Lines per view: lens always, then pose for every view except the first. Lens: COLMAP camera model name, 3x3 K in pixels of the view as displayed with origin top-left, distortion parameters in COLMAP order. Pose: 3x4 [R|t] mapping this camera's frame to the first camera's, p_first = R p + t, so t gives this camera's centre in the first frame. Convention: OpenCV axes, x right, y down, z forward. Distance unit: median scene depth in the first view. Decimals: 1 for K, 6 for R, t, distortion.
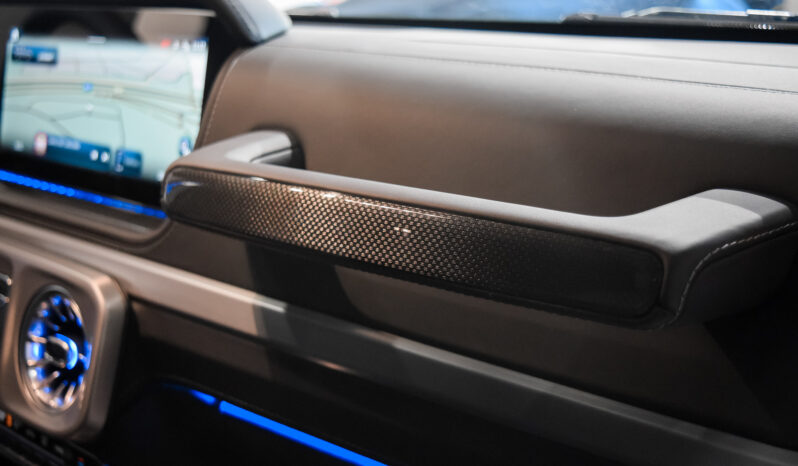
lens RADIAL K [[1066.9, 0, 399.0], [0, 1066.9, 233.0], [0, 0, 1]] dist [-0.021869, -0.054164]
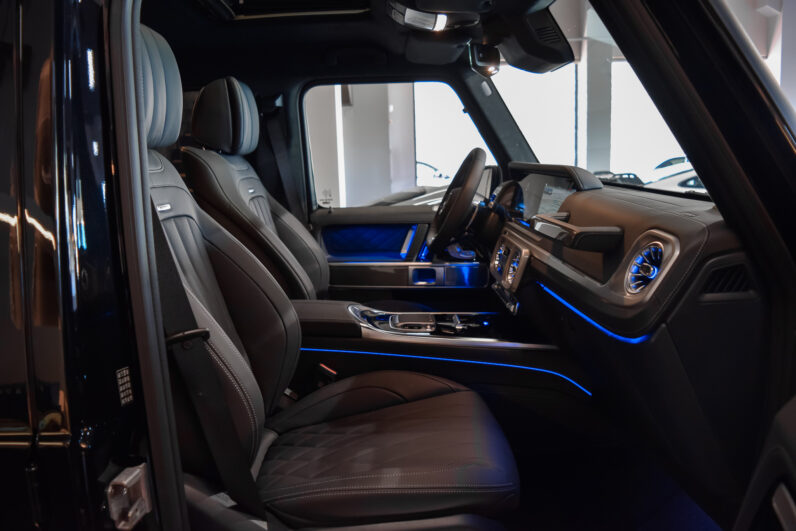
lens RADIAL K [[622.6, 0, 398.0], [0, 622.6, 265.5], [0, 0, 1]] dist [-0.075338, -0.004024]
pose [[0.704222, 0.165620, -0.690392, 0.836721], [-0.216847, 0.976119, 0.012973, 0.155236], [0.676054, 0.140574, 0.723319, -0.777649]]
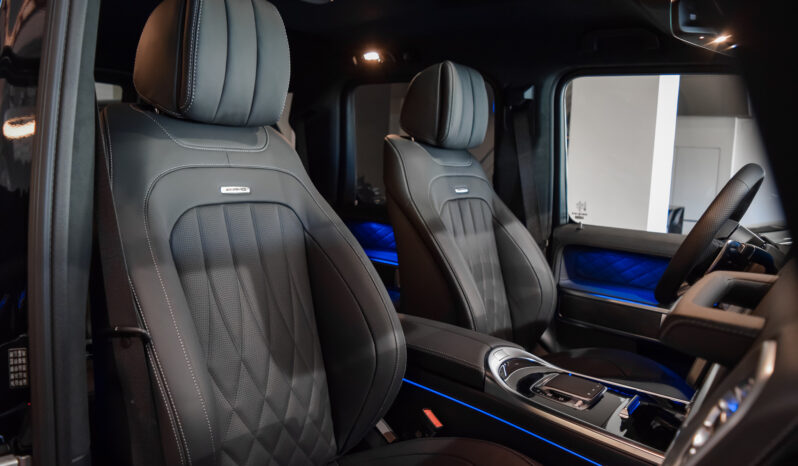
lens RADIAL K [[625.2, 0, 383.8], [0, 625.2, 232.6], [0, 0, 1]] dist [-0.052356, -0.041716]
pose [[0.136310, 0.190337, -0.972209, 0.788108], [-0.339400, 0.930951, 0.134674, -0.061930], [0.930713, 0.311610, 0.191498, 0.014504]]
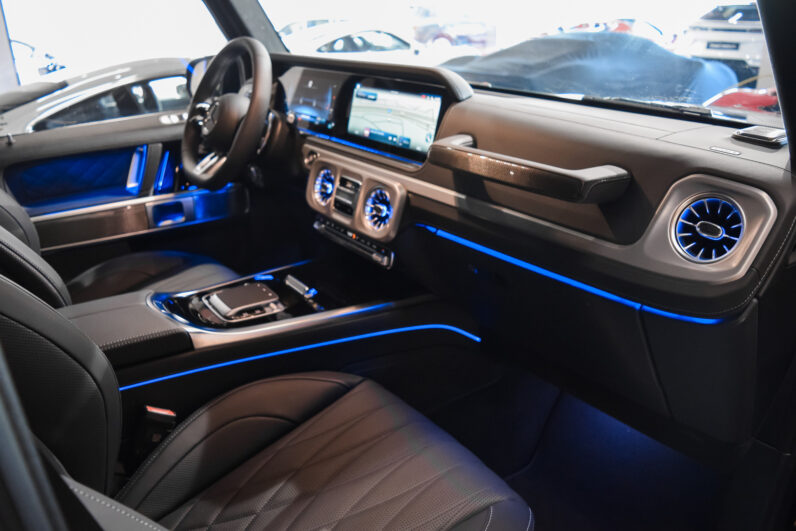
lens RADIAL K [[622.6, 0, 398.0], [0, 622.6, 265.5], [0, 0, 1]] dist [-0.075338, -0.004024]
pose [[0.981631, 0.101254, -0.161702, 0.003478], [-0.080811, 0.988430, 0.128361, 0.042453], [0.172828, -0.112936, 0.978456, -0.575063]]
